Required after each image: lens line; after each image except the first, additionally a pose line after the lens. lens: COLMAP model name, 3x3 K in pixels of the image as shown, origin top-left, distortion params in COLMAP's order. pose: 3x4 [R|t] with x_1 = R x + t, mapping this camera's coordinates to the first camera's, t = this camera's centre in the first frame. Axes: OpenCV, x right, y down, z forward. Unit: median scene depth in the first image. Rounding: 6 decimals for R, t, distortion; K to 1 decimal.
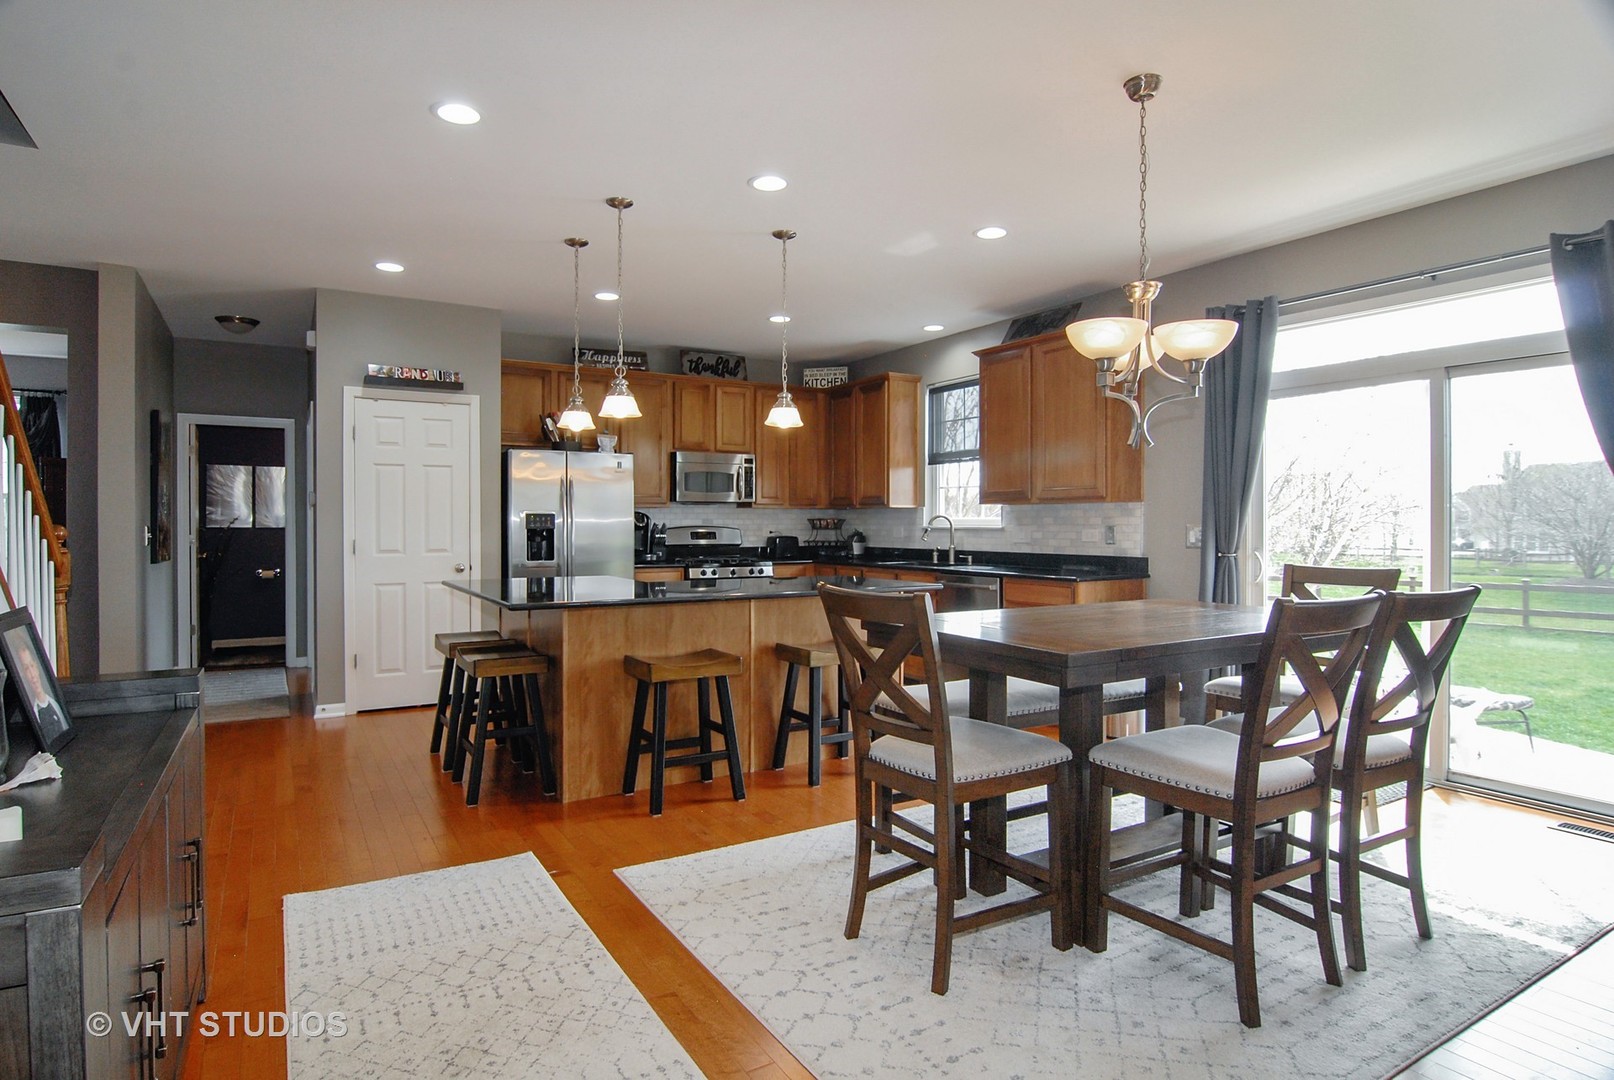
lens RADIAL K [[881.8, 0, 774.7], [0, 881.8, 534.8], [0, 0, 1]] dist [-0.011916, -0.003956]
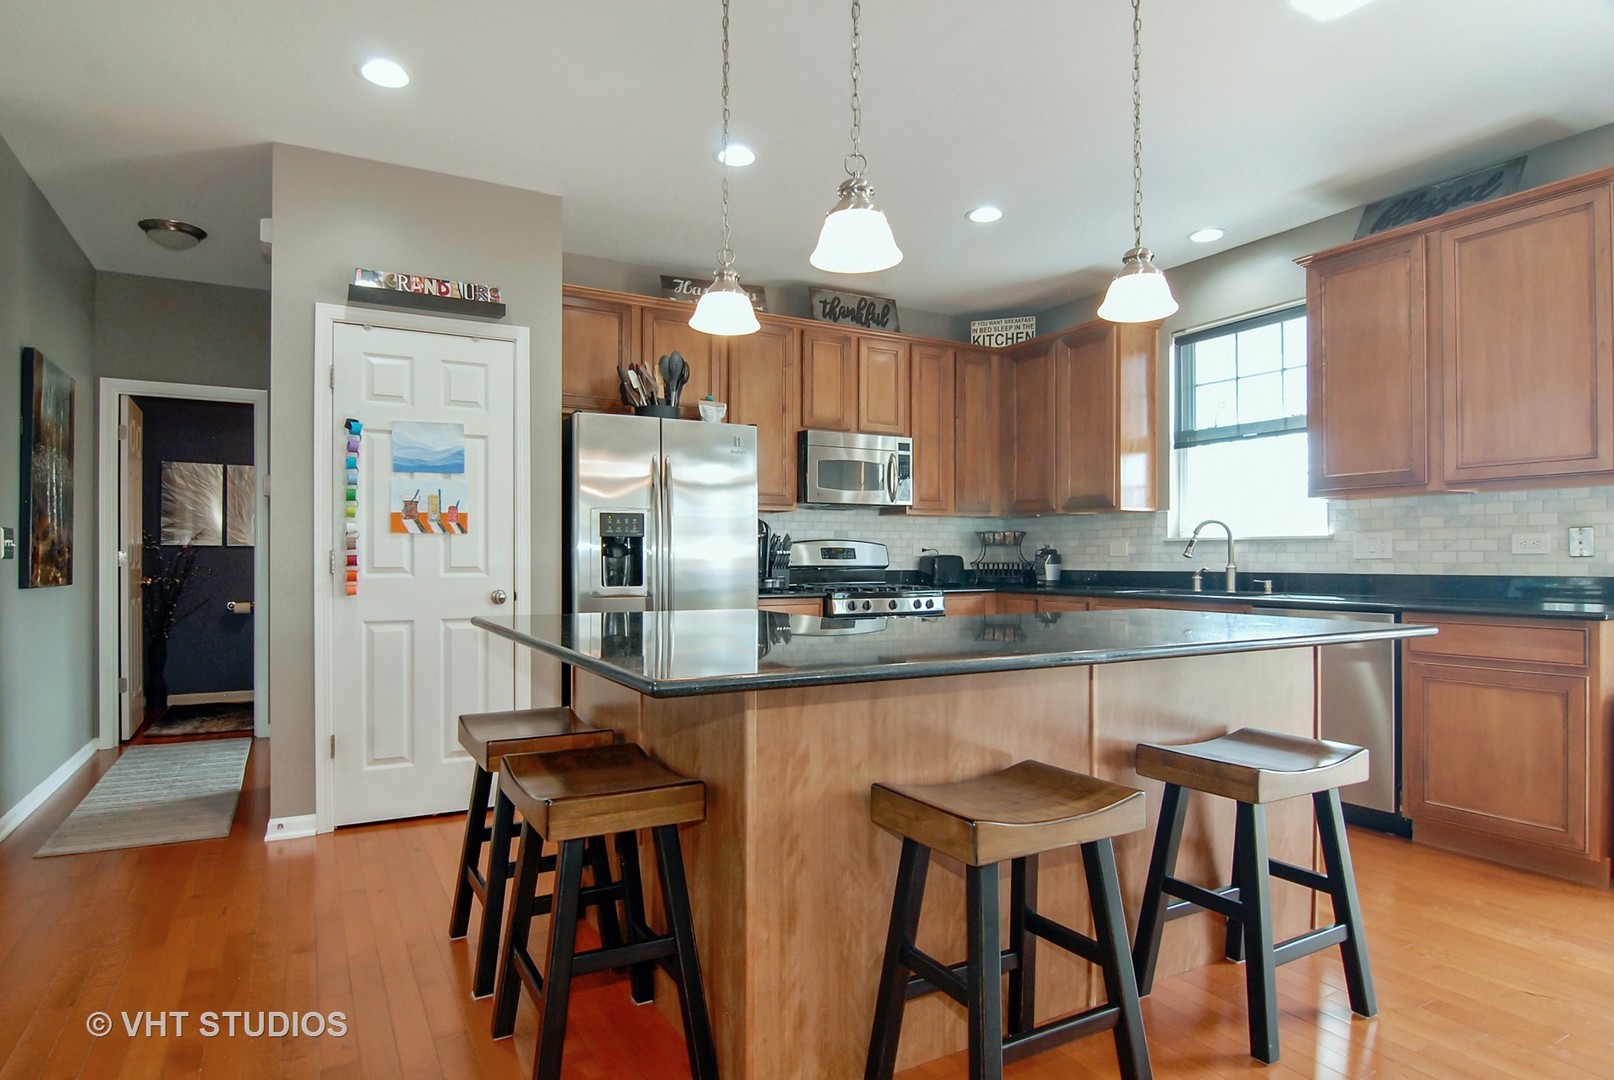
lens RADIAL K [[881.8, 0, 764.5], [0, 881.8, 563.8], [0, 0, 1]] dist [-0.011916, -0.003956]
pose [[0.999292, 0.000003, -0.037625, -0.131033], [-0.000319, 0.999965, -0.008388, 0.017616], [0.037623, 0.008394, 0.999257, 0.343070]]
